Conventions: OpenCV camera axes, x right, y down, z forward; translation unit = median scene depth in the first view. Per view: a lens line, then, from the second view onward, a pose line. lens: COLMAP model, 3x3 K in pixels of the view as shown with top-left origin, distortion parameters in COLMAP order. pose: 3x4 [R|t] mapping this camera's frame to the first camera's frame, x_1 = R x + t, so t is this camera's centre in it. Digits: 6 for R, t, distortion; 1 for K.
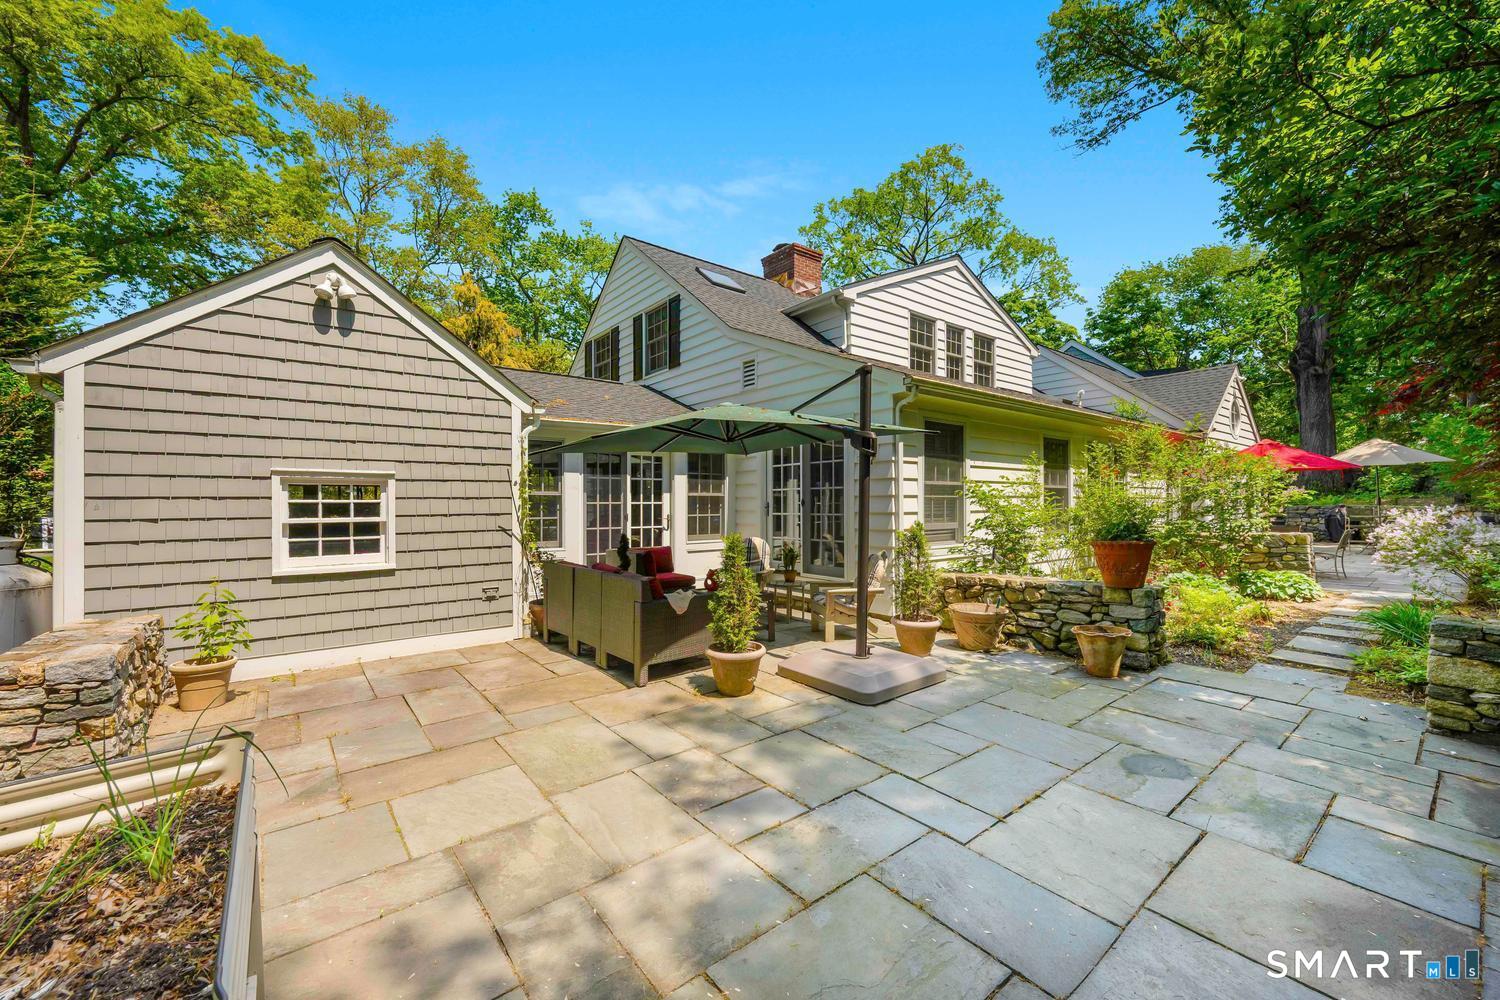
lens RADIAL K [[584.5, 0, 750.0], [0, 584.5, 500.0], [0, 0, 1]] dist [0.000867, 0.000316]
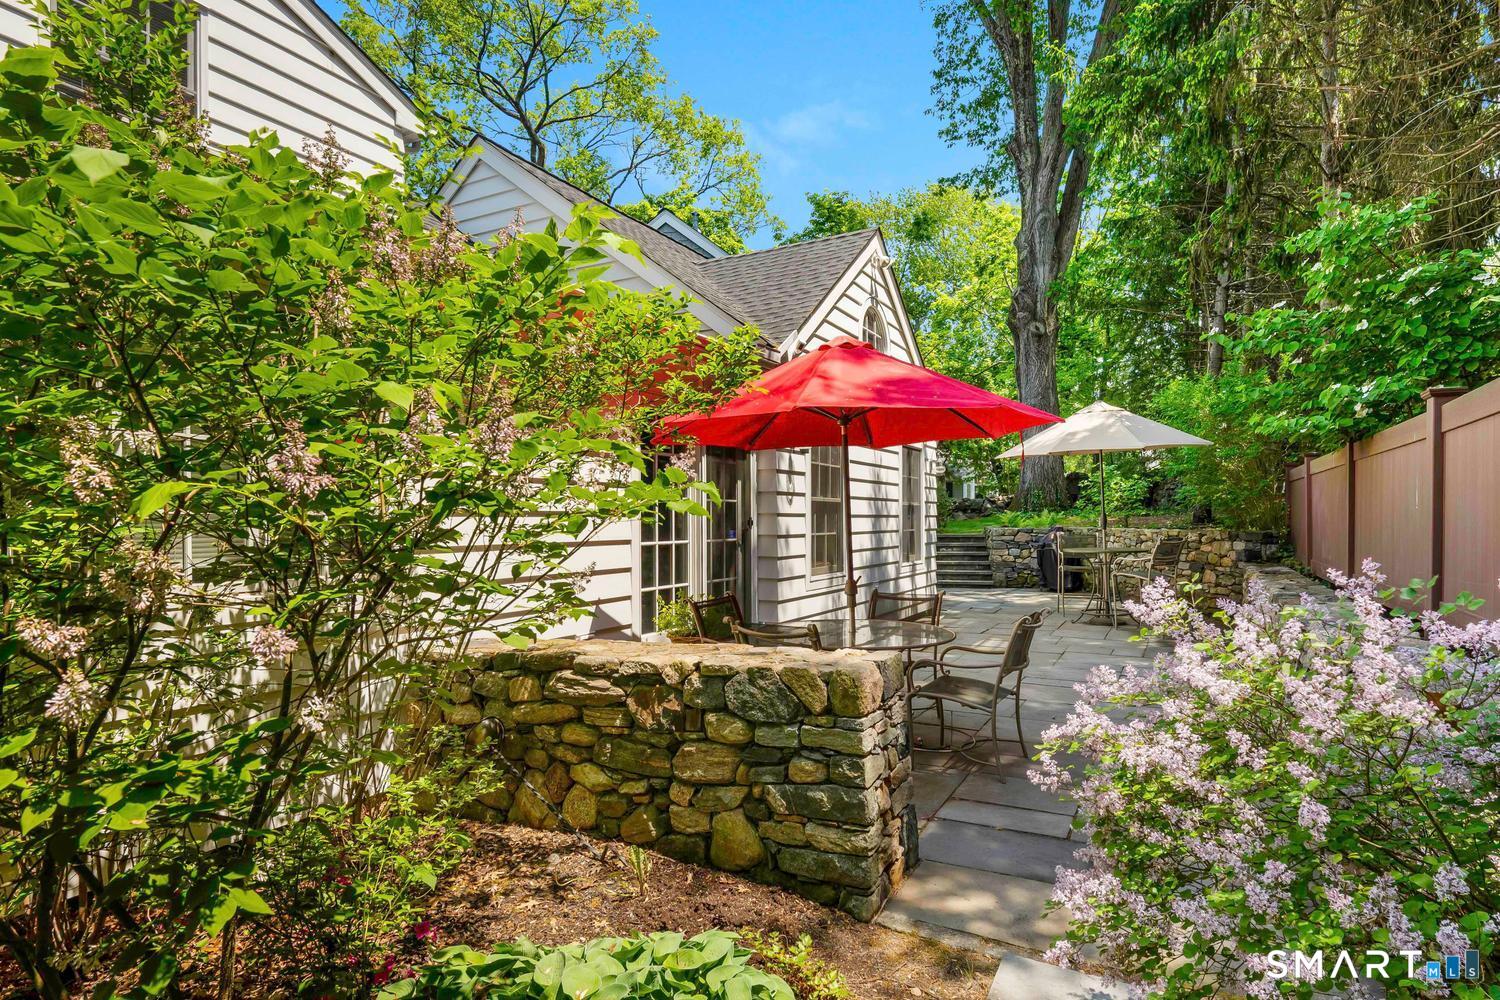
lens RADIAL K [[741.4, 0, 750.0], [0, 741.4, 500.0], [0, 0, 1]] dist [-0.000076, -0.000184]
pose [[0.932013, 0.016530, 0.362048, 0.343943], [-0.010896, 0.999786, -0.017598, -0.002049], [-0.362262, 0.012457, 0.931993, 0.317068]]
